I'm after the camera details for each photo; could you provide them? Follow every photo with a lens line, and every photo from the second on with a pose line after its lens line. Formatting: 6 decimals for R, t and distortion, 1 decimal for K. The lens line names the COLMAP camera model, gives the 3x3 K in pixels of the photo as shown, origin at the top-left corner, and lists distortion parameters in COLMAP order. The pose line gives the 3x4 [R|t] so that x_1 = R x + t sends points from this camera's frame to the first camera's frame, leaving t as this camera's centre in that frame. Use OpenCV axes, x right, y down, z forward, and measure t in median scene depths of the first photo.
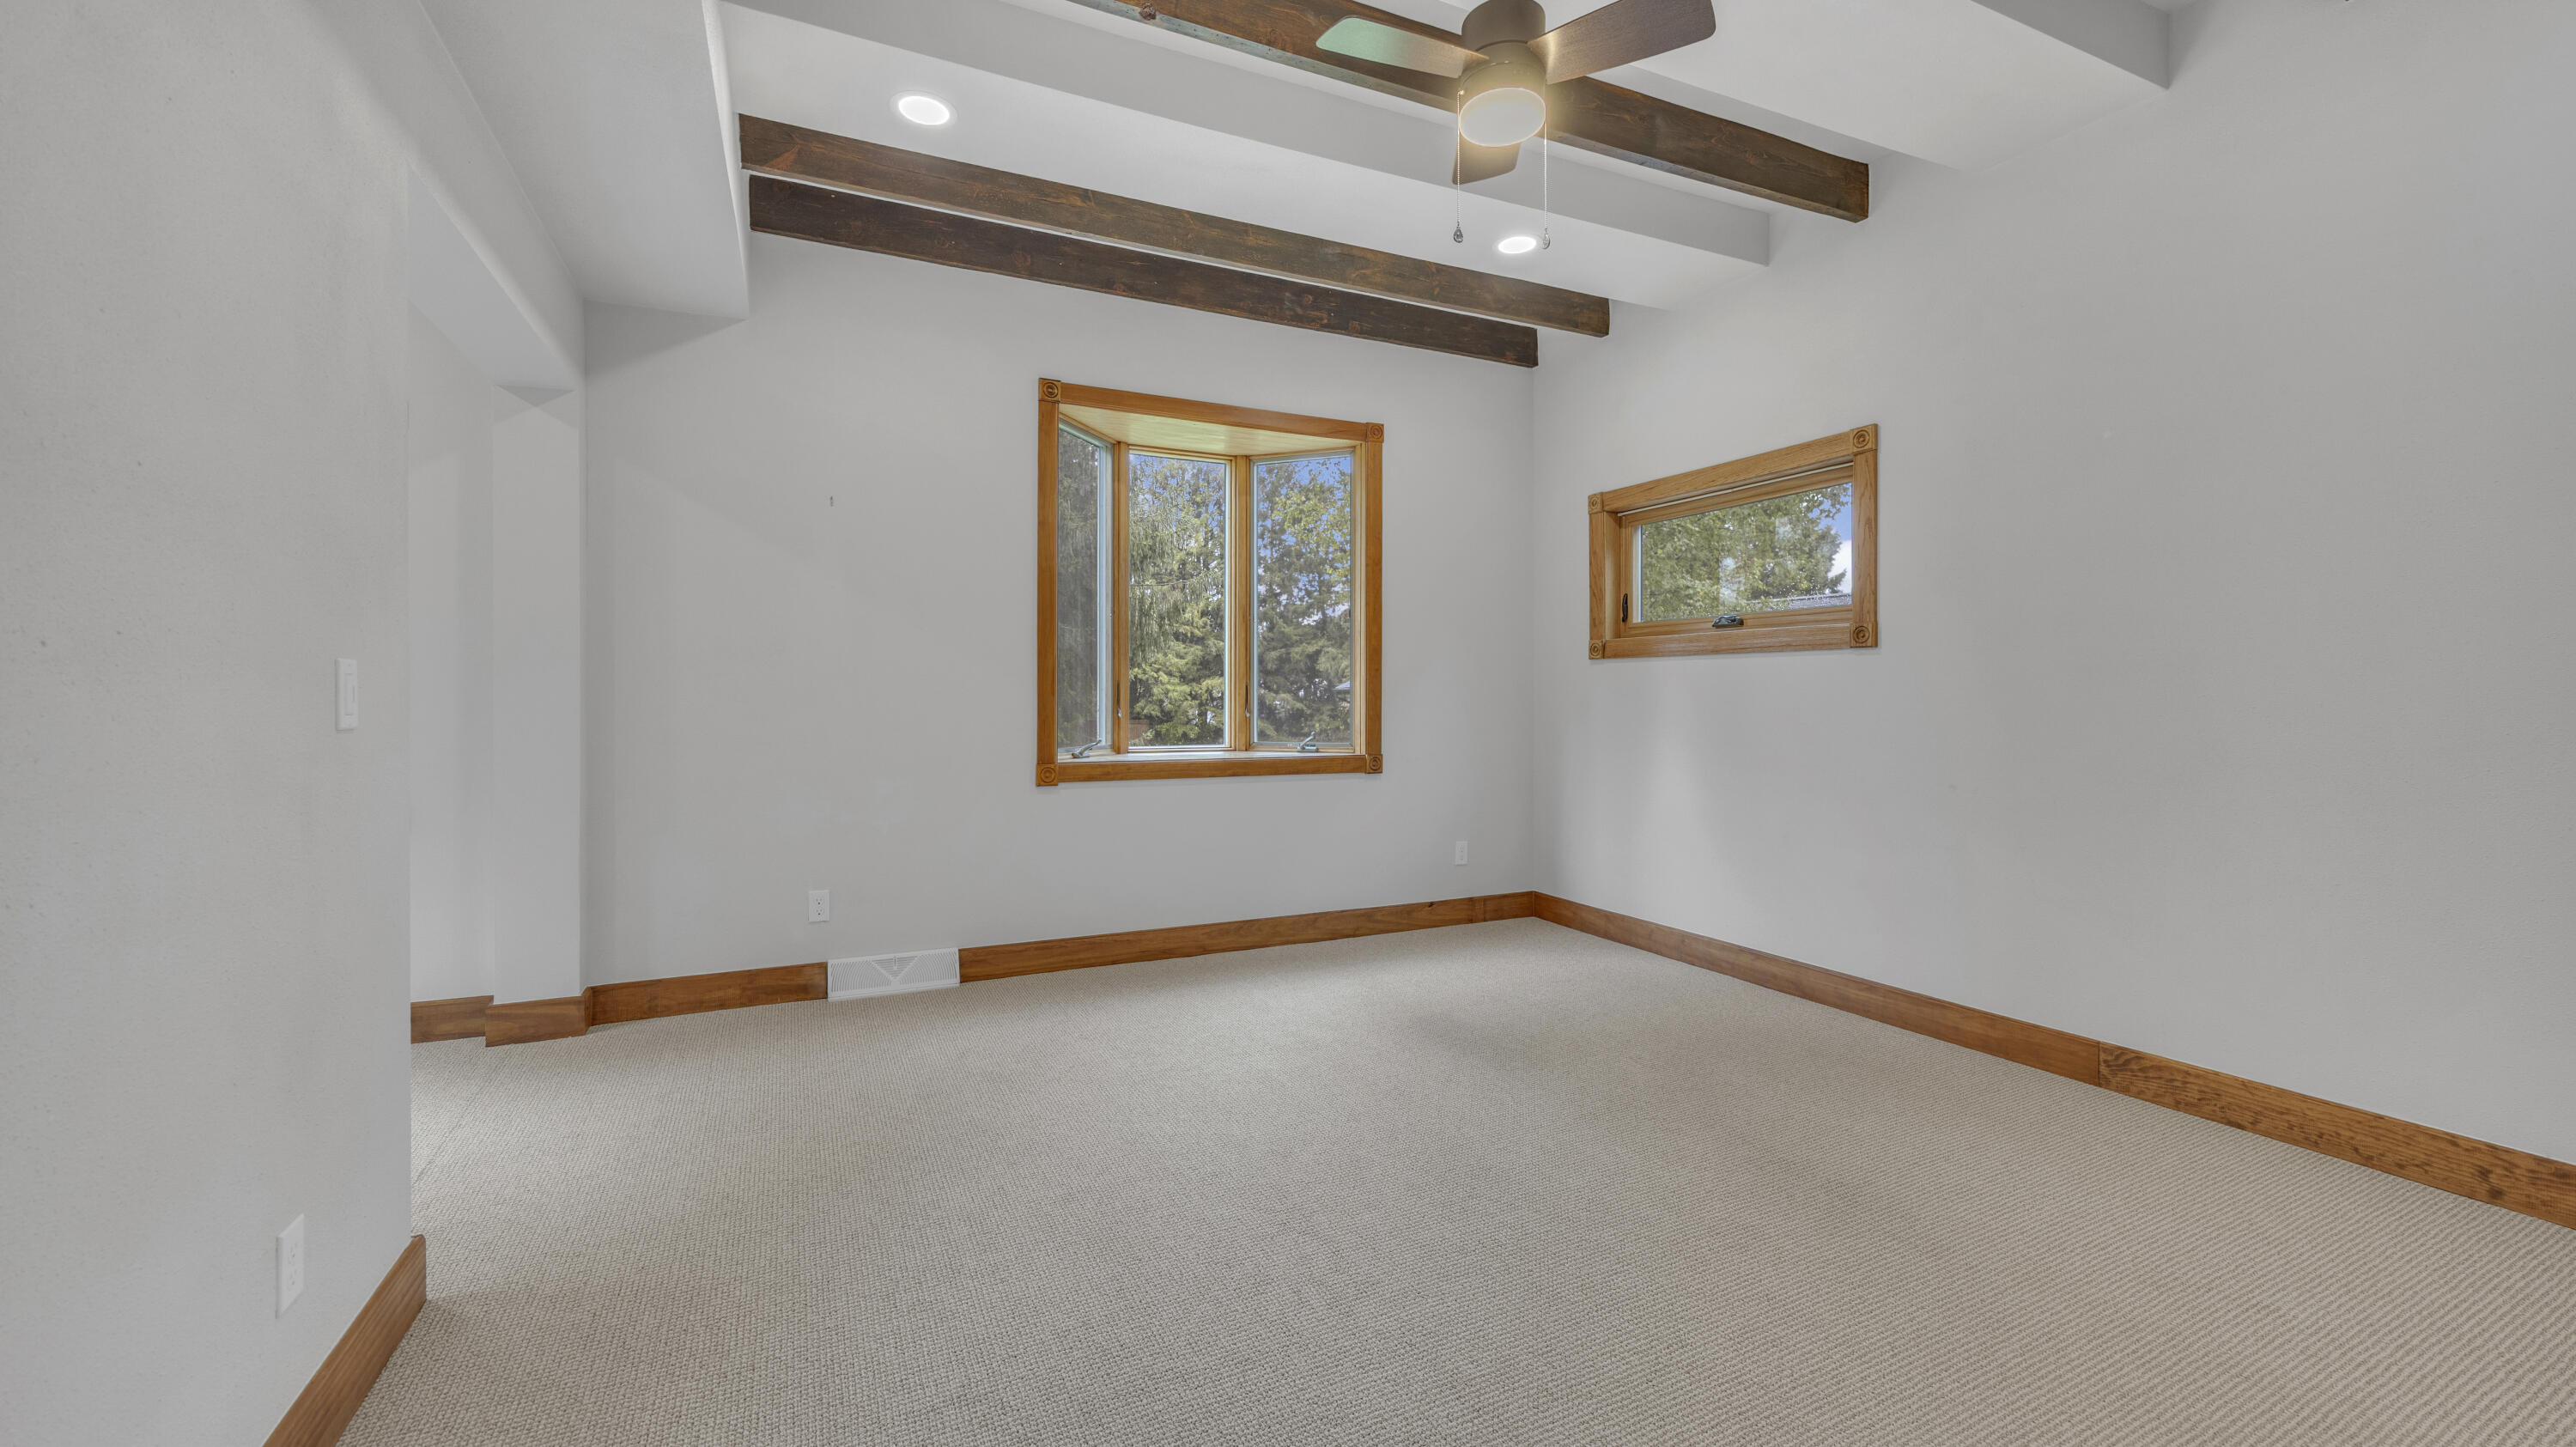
lens RADIAL K [[997.6, 0, 1292.5], [0, 997.6, 714.5], [0, 0, 1]] dist [-0.003707, -0.000295]
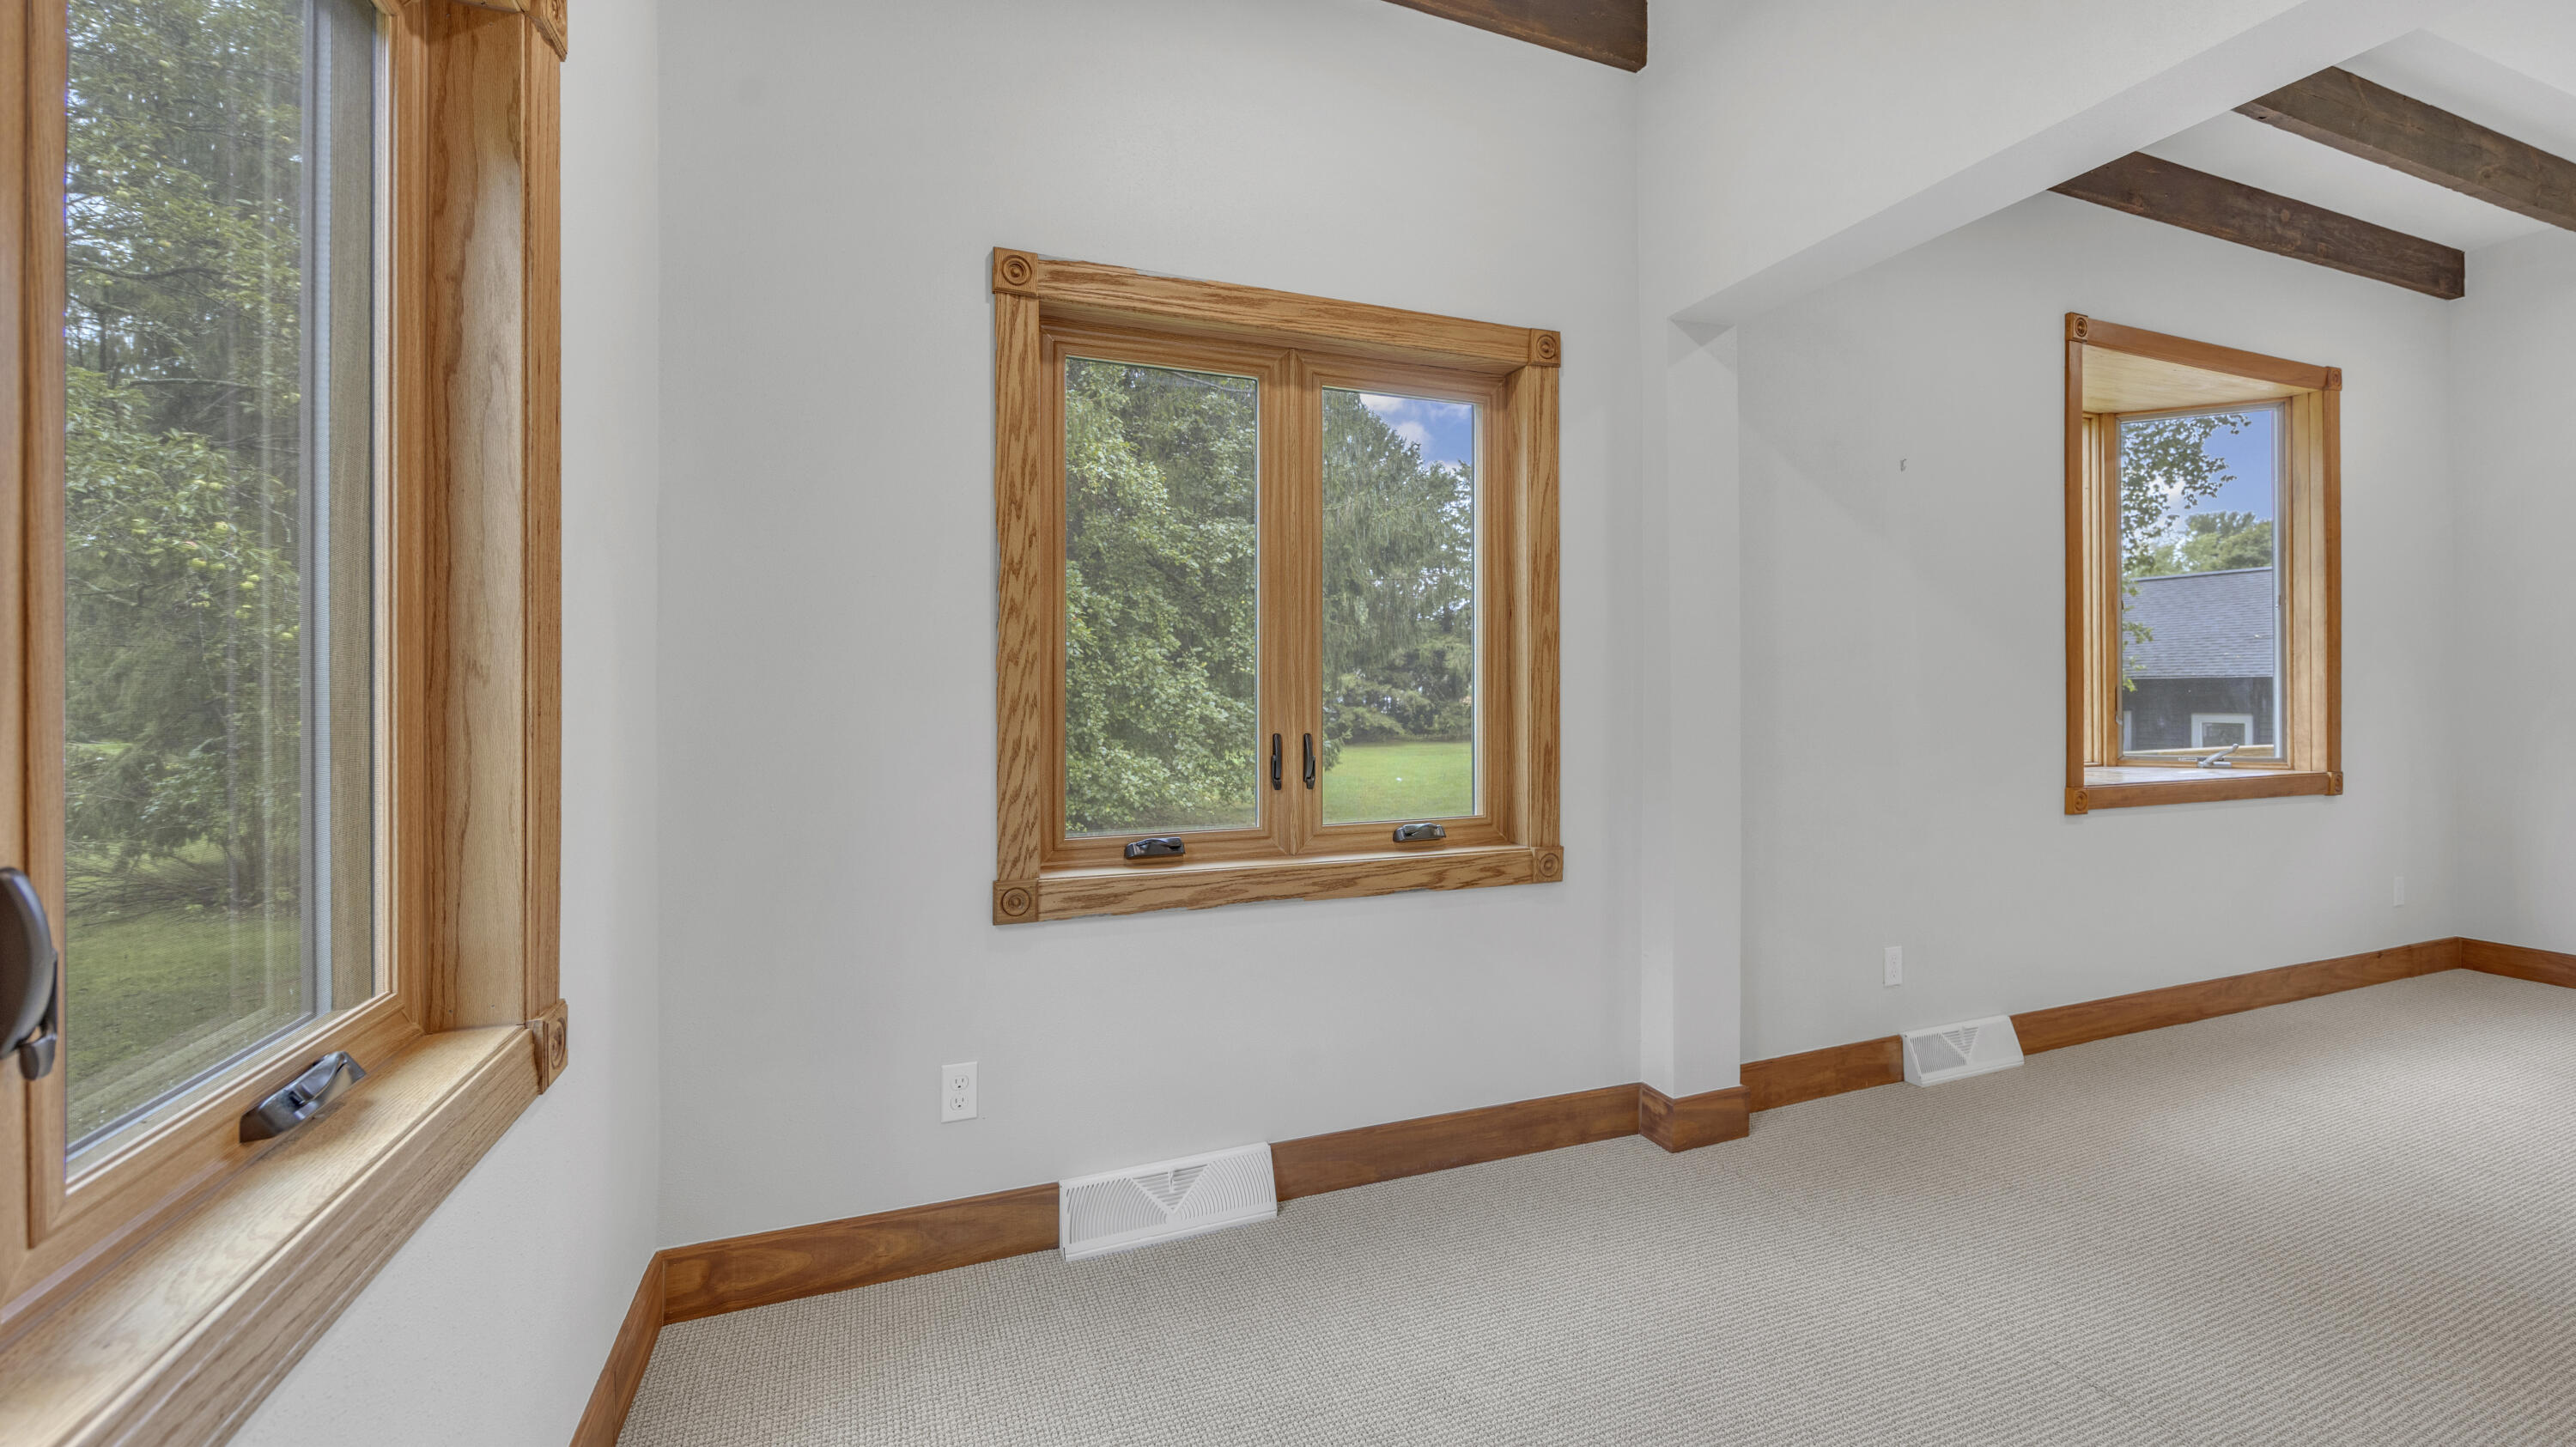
lens RADIAL K [[997.6, 0, 1269.4], [0, 997.6, 707.4], [0, 0, 1]] dist [-0.003707, -0.000295]
pose [[0.997381, -0.003037, -0.072267, -0.726278], [0.002793, 0.999990, -0.003476, -0.012475], [0.072277, 0.003265, 0.997379, 0.125336]]
